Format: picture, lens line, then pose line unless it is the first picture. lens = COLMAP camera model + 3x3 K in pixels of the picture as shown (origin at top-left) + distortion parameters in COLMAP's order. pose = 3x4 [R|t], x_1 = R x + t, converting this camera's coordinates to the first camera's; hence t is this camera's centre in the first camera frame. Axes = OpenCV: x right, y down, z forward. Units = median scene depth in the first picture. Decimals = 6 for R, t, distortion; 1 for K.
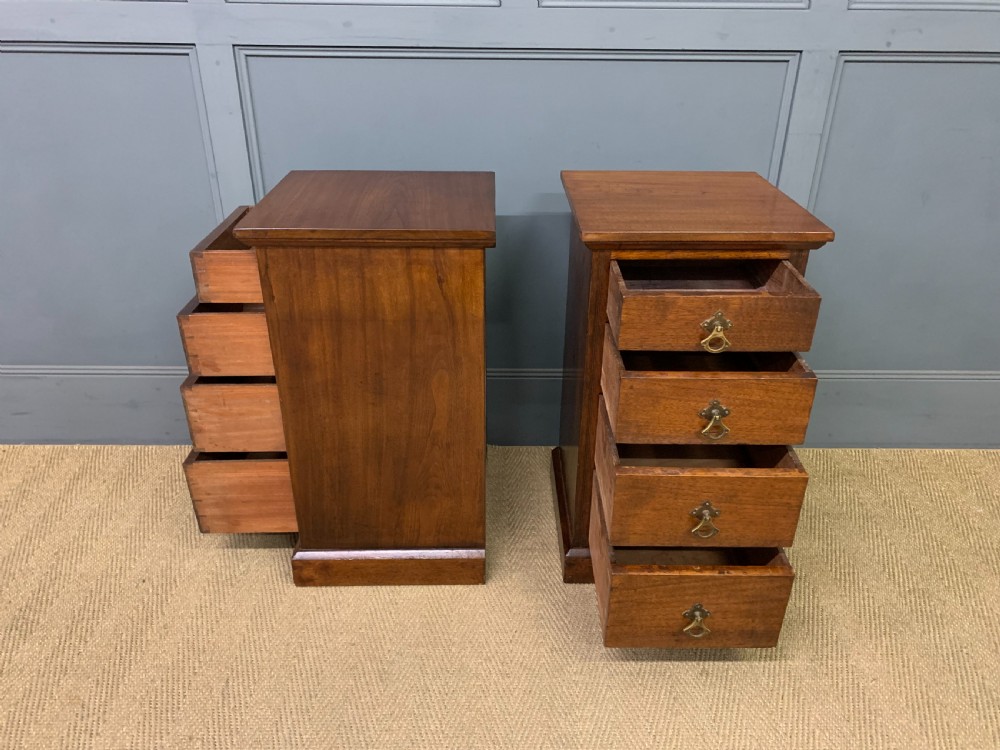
lens RADIAL K [[768.8, 0, 499.5], [0, 768.8, 378.0], [0, 0, 1]] dist [0.065812, -0.045133]
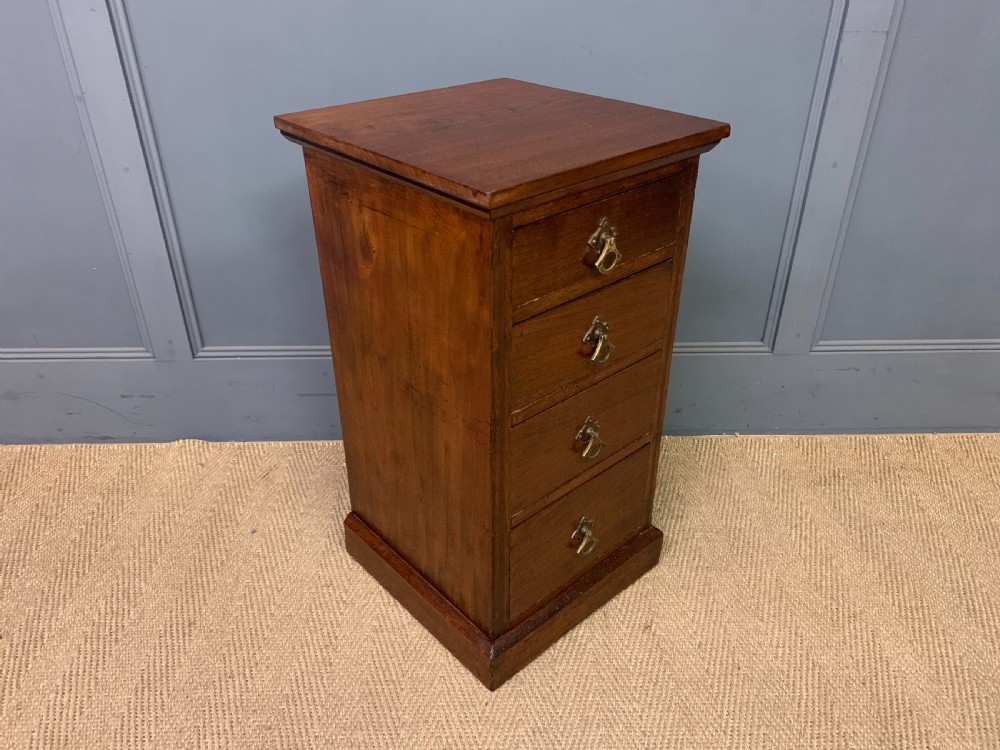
lens RADIAL K [[768.8, 0, 498.7], [0, 768.8, 373.6], [0, 0, 1]] dist [0.065812, -0.045133]
pose [[0.999853, -0.015117, 0.008085, 0.029786], [0.014620, 0.998183, 0.058459, -0.035922], [-0.008954, -0.058332, 0.998257, 0.247326]]
